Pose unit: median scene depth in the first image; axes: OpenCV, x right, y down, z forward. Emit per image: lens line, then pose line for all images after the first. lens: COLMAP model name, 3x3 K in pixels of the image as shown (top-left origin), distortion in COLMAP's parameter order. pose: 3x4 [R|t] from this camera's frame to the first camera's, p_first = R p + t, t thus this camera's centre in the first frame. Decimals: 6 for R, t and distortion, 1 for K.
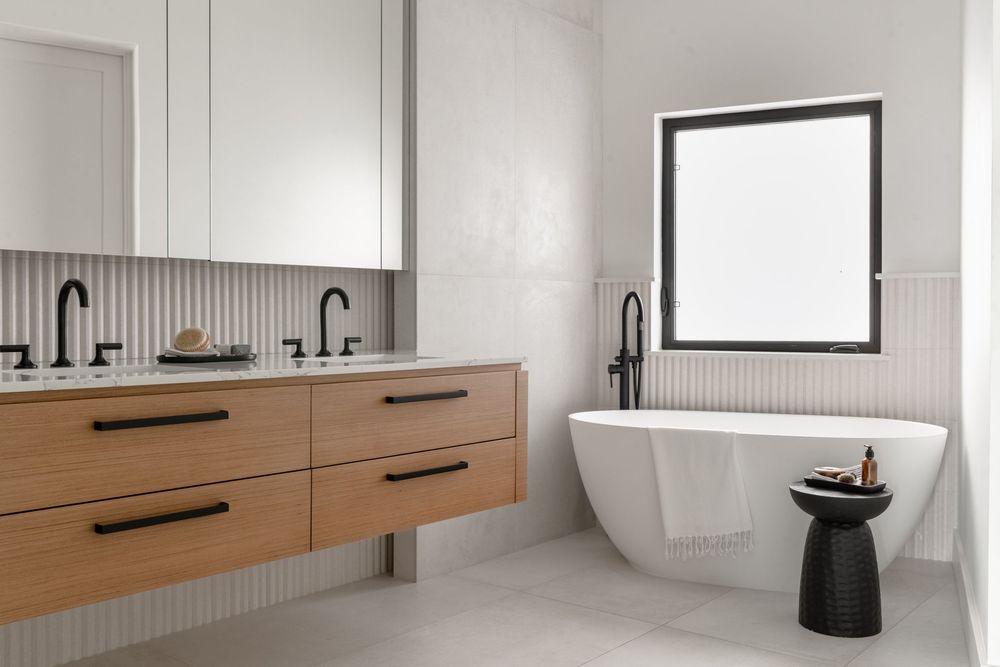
lens RADIAL K [[941.8, 0, 509.3], [0, 941.8, 326.3], [0, 0, 1]] dist [-0.002156, 0.008248]
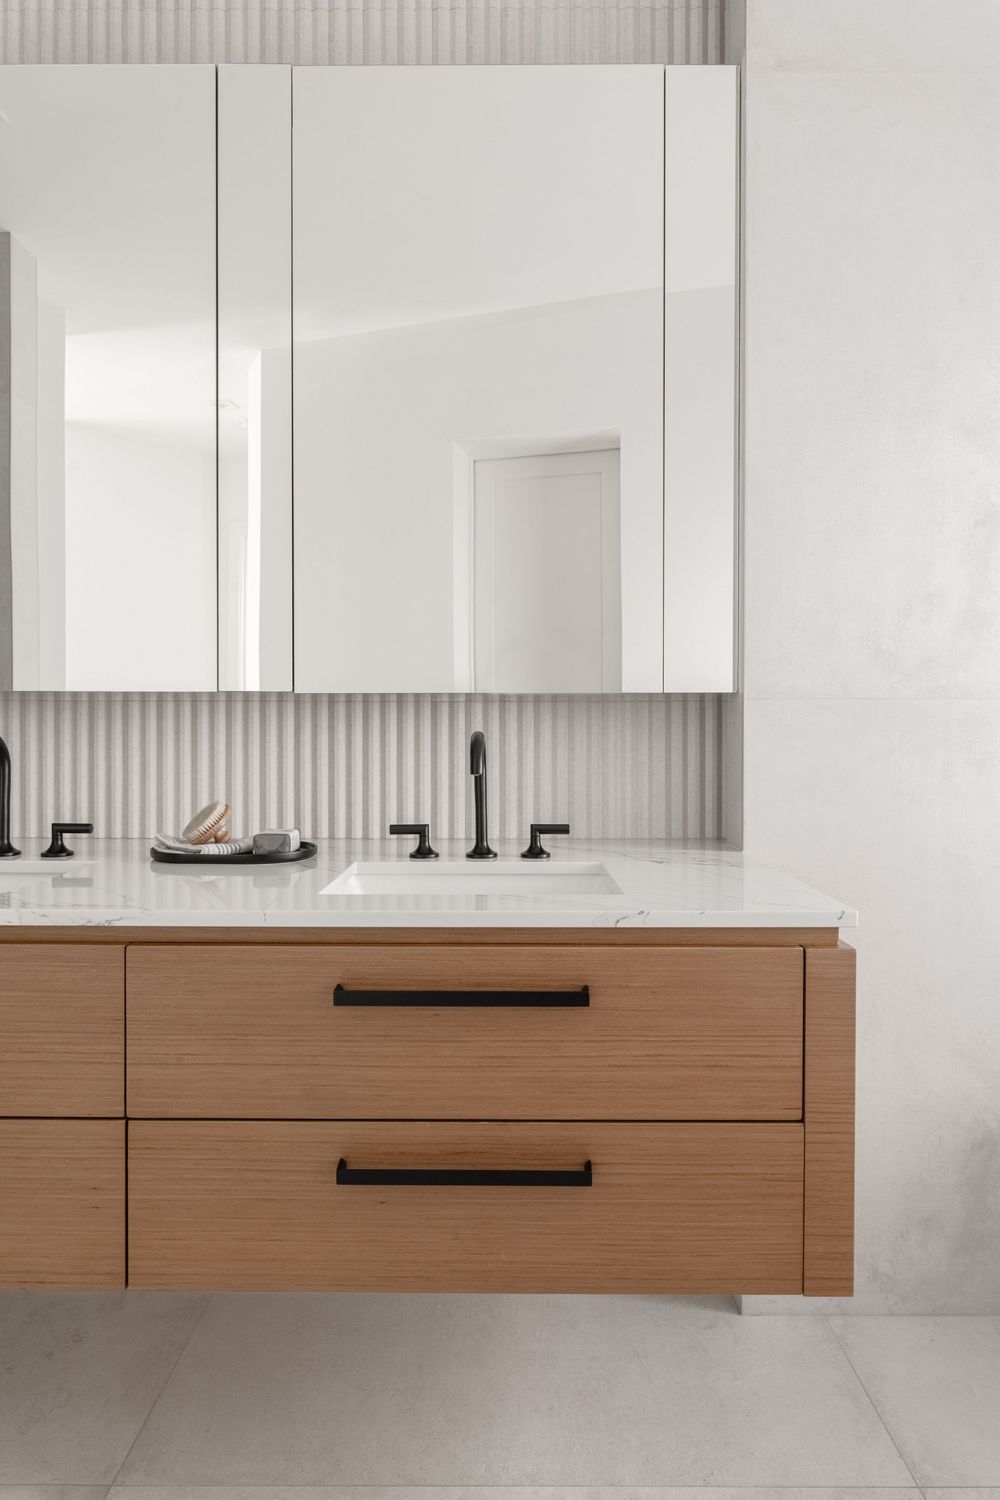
lens RADIAL K [[901.6, 0, 397.9], [0, 901.6, 773.5], [0, 0, 1]] dist [0.000645, 0.001614]
pose [[0.634480, 0.016332, -0.772766, 0.179182], [-0.009807, 0.999866, 0.013080, -0.023856], [0.772877, -0.000720, 0.634556, 0.654373]]
